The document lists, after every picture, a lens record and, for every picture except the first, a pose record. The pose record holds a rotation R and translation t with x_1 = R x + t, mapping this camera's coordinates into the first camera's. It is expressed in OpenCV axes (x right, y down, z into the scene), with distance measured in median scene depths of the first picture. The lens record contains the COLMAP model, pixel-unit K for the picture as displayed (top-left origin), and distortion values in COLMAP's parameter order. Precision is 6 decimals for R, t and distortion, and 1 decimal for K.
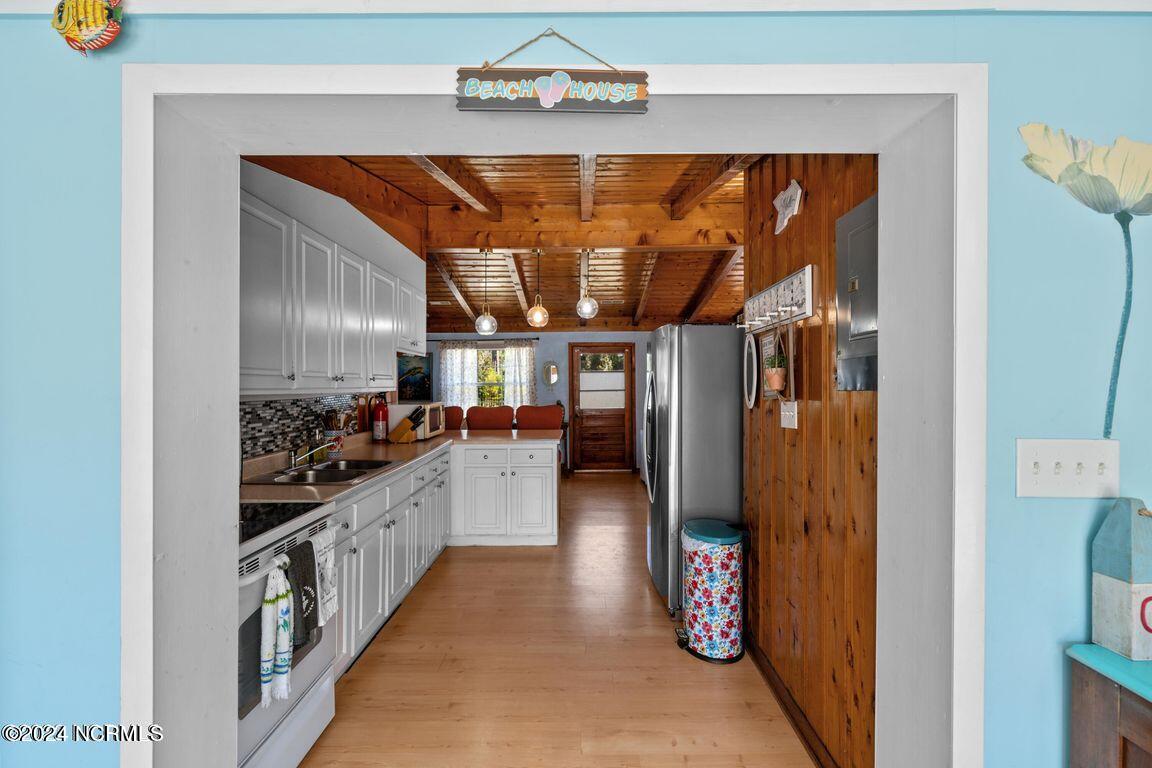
lens RADIAL K [[533.8, 0, 579.0], [0, 533.8, 385.8], [0, 0, 1]] dist [0.002641, 0.000109]
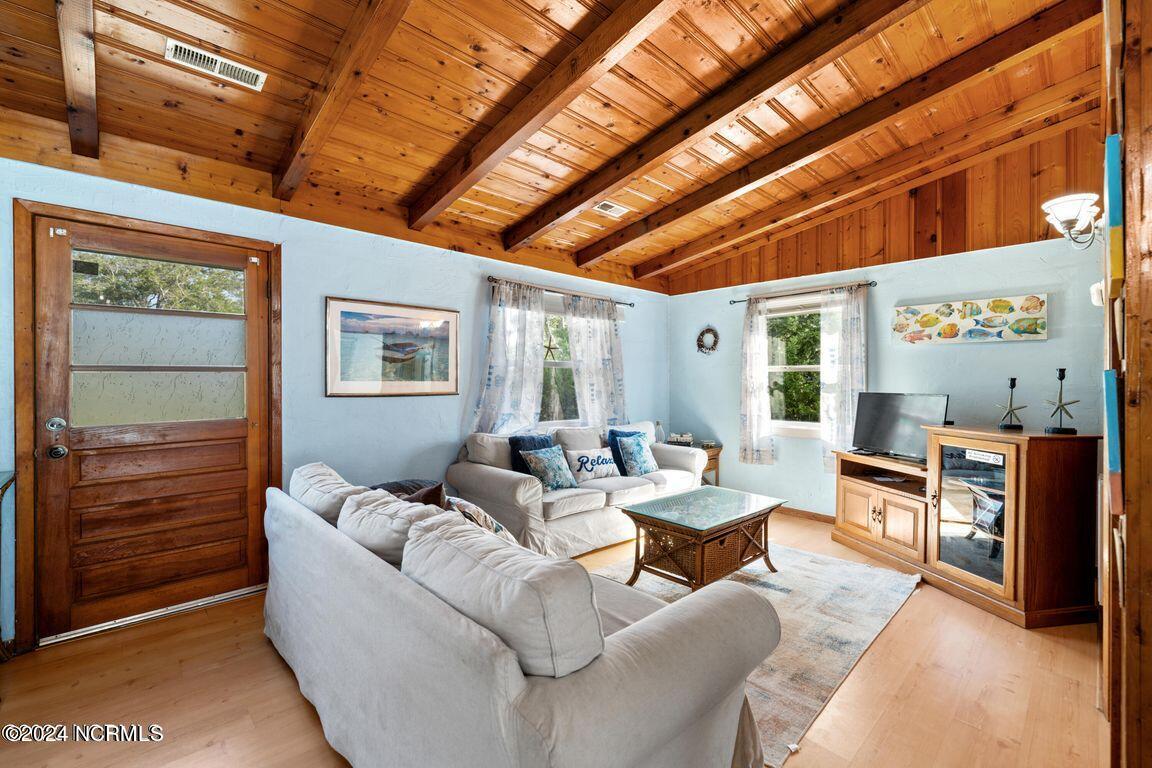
lens RADIAL K [[489.2, 0, 582.3], [0, 489.2, 381.5], [0, 0, 1]] dist [-0.005505, 0.001380]
pose [[0.716981, 0.004817, 0.697077, 0.047762], [-0.003377, 0.999988, -0.003437, 0.046130], [-0.697085, 0.000110, 0.716989, 1.631187]]
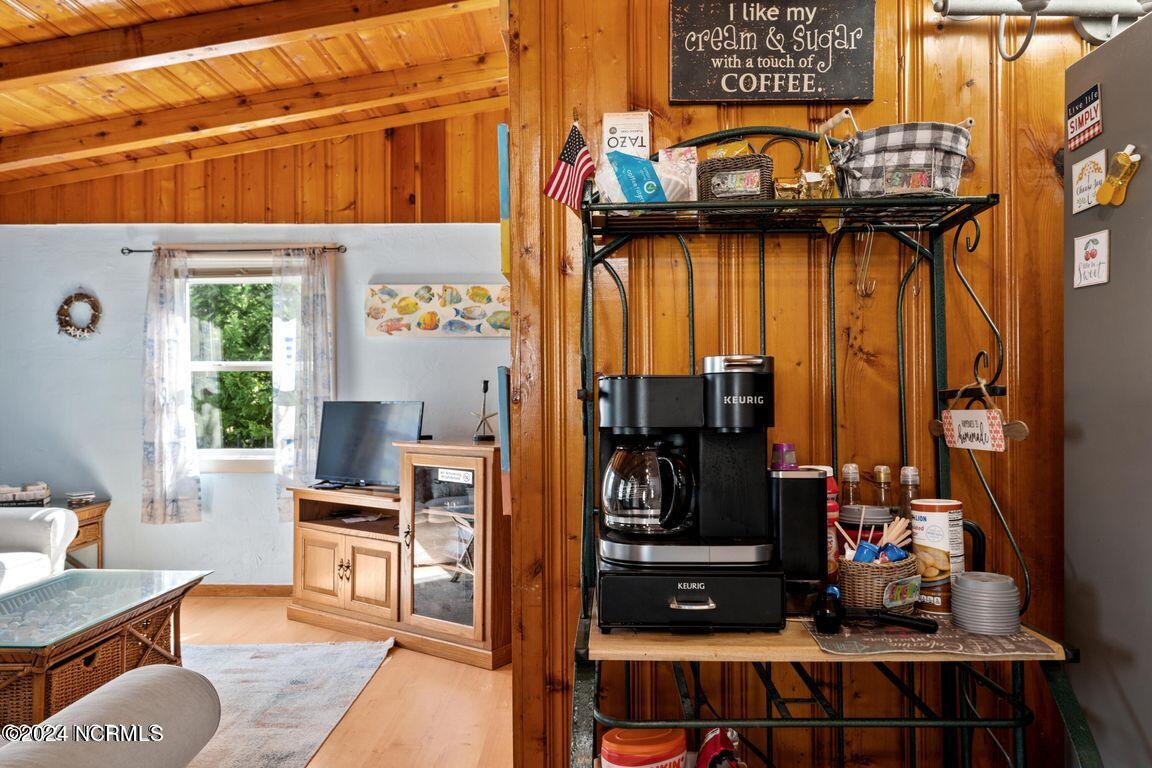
lens RADIAL K [[782.4, 0, 583.8], [0, 782.4, 393.5], [0, 0, 1]] dist [0.001658, 0.003845]
pose [[0.000883, -0.002510, 0.999996, 0.020530], [0.005786, 0.999980, 0.002505, 0.052735], [-0.999983, 0.005784, 0.000898, 1.564380]]
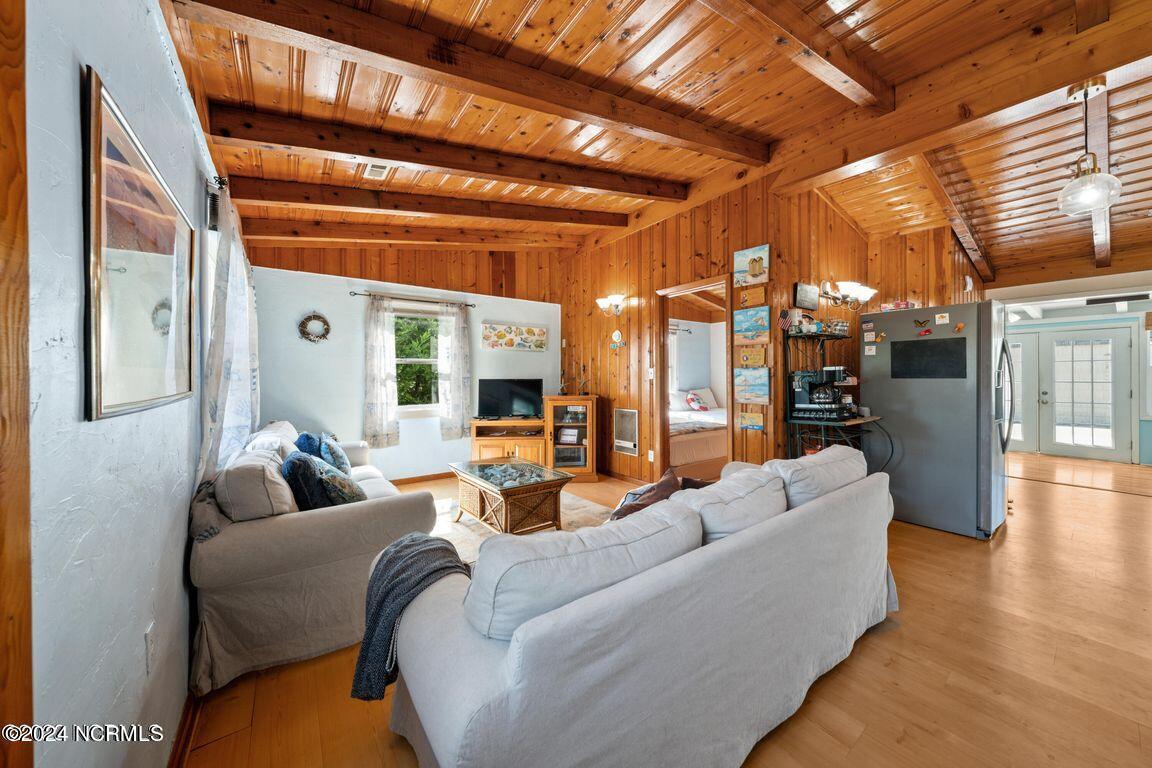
lens RADIAL K [[397.3, 0, 586.1], [0, 397.3, 375.8], [0, 0, 1]] dist [-0.002161, 0.000029]
pose [[-0.605533, 0.000731, 0.795820, 0.003134], [0.005965, 0.999976, 0.003620, 0.051080], [-0.795798, 0.006939, -0.605523, 2.609987]]
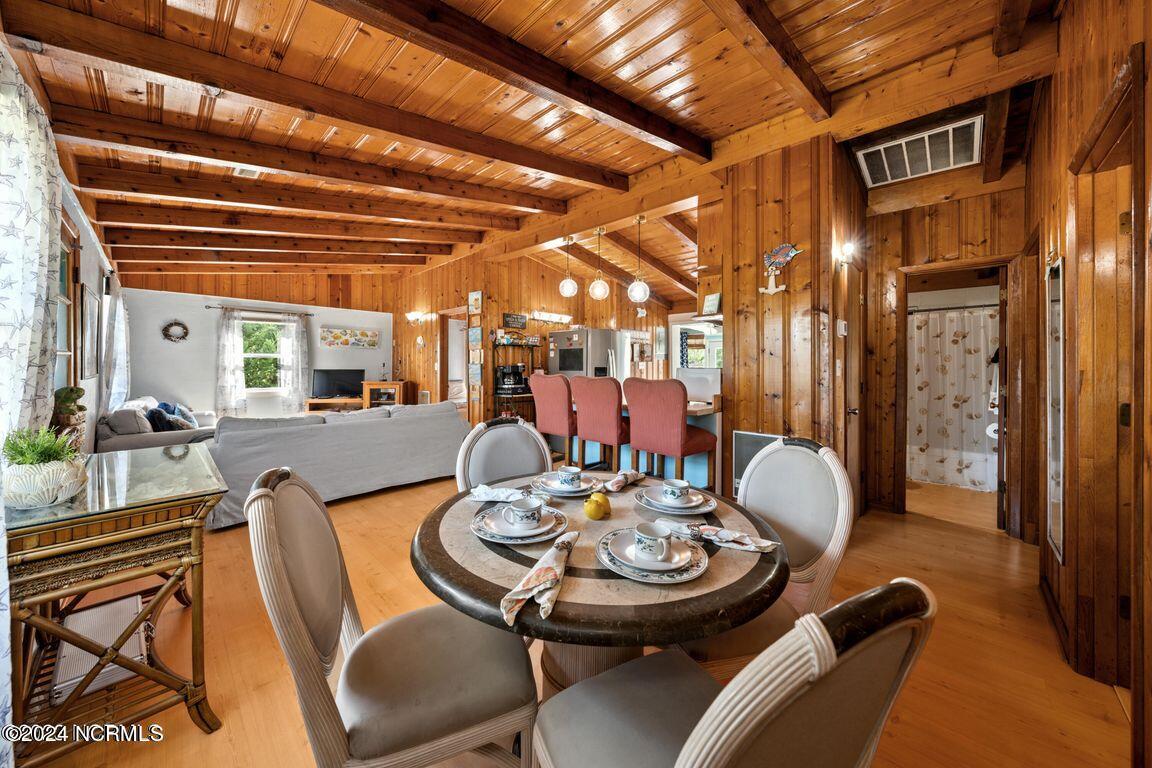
lens RADIAL K [[397.3, 0, 574.8], [0, 397.3, 366.0], [0, 0, 1]] dist [-0.002161, 0.000029]
pose [[-0.727332, -0.002722, 0.686280, -0.950436], [-0.002765, 0.999996, 0.001036, 0.043819], [-0.686280, -0.001145, -0.727337, 2.594950]]
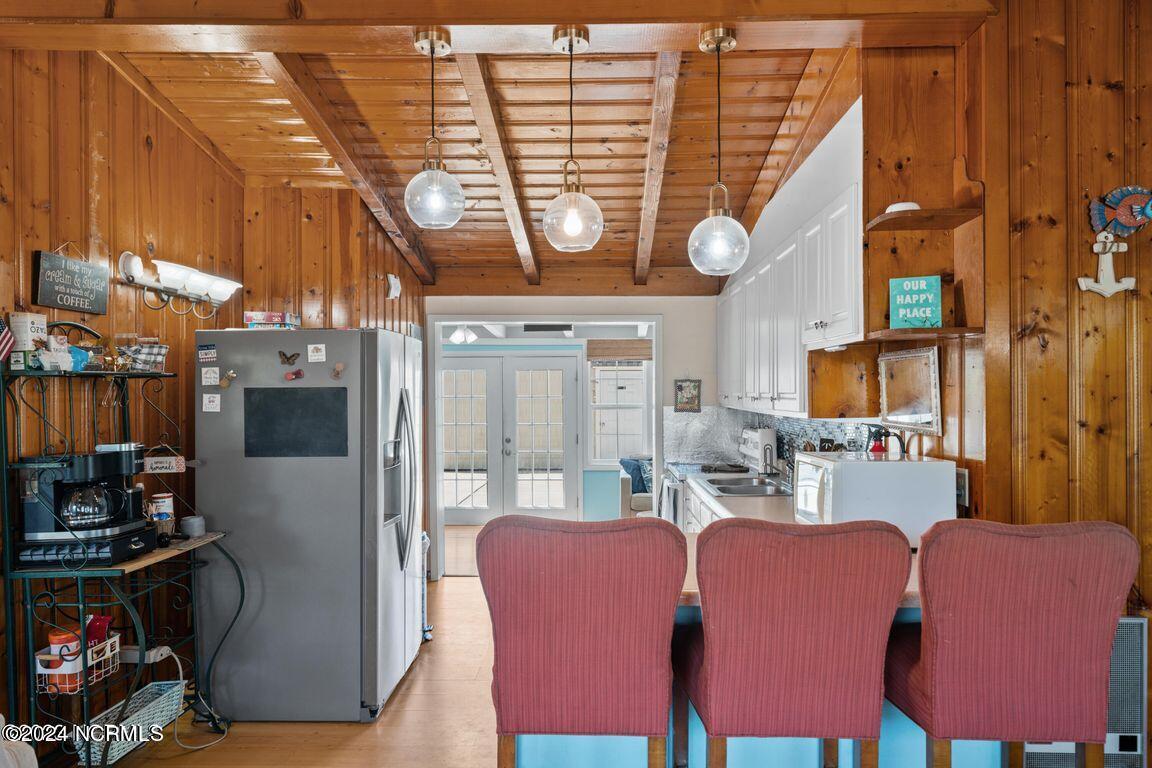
lens RADIAL K [[782.4, 0, 579.3], [0, 782.4, 388.4], [0, 0, 1]] dist [0.001658, 0.003845]
pose [[-0.999706, 0.001456, 0.024186, -0.147488], [0.001400, 0.999996, -0.002351, -0.027275], [-0.024189, -0.002316, -0.999705, 2.416822]]
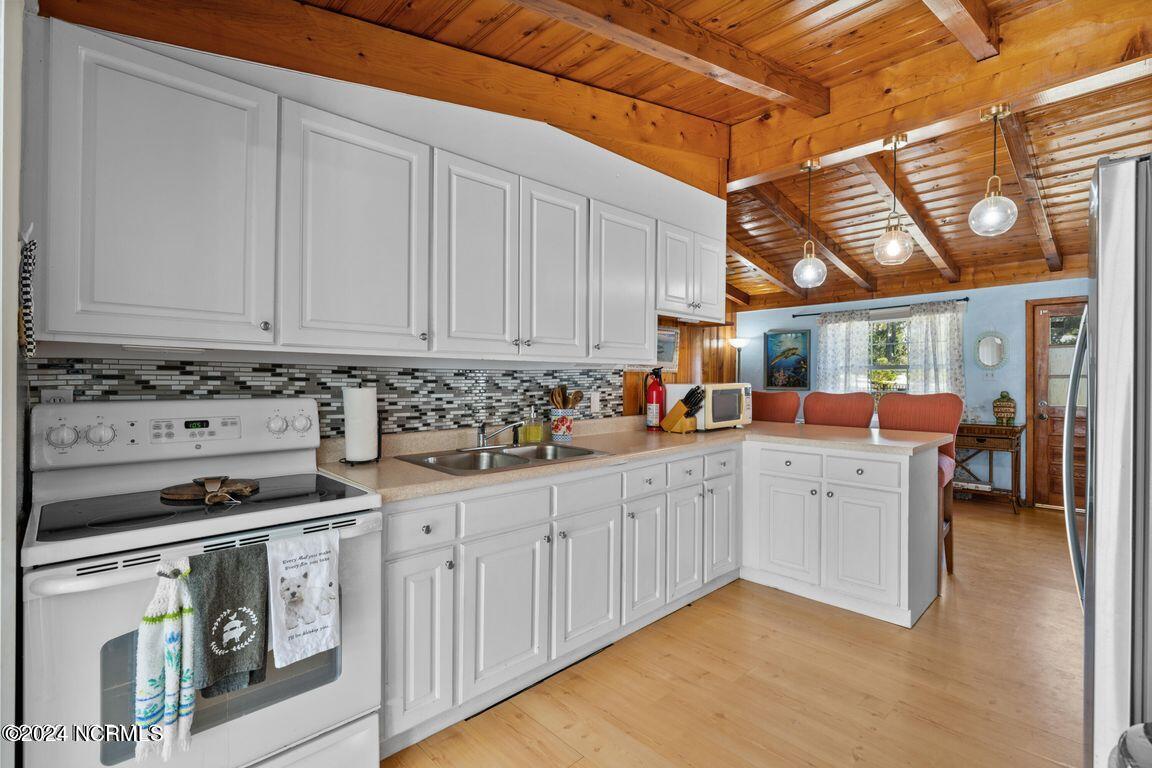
lens RADIAL K [[533.8, 0, 583.1], [0, 533.8, 380.5], [0, 0, 1]] dist [0.002641, 0.000109]
pose [[0.696996, 0.007666, -0.717034, 0.189841], [-0.006308, 0.999970, 0.004559, 0.038928], [0.717048, 0.001345, 0.697023, 0.493657]]
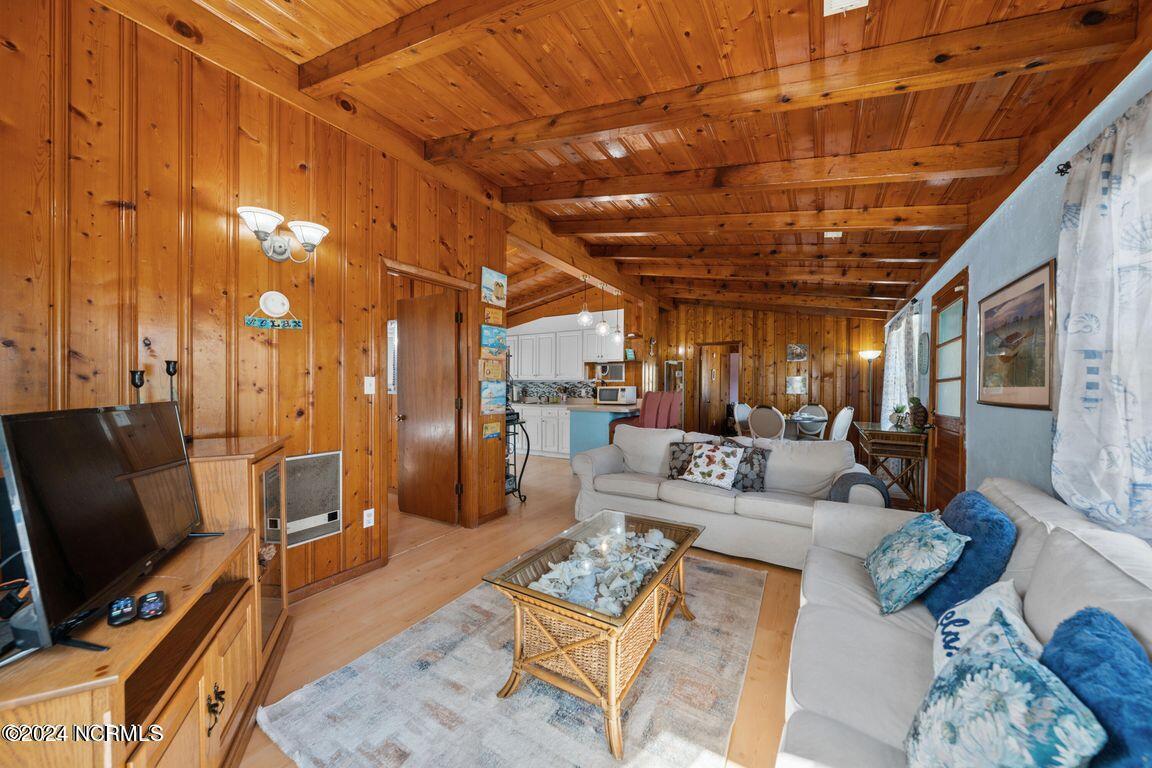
lens RADIAL K [[397.3, 0, 577.2], [0, 397.3, 387.7], [0, 0, 1]] dist [-0.002161, 0.000029]
pose [[-0.522291, -0.000292, -0.852767, 1.434234], [-0.008736, 0.999949, 0.005009, 0.047022], [0.852722, 0.010066, -0.522267, 2.425066]]
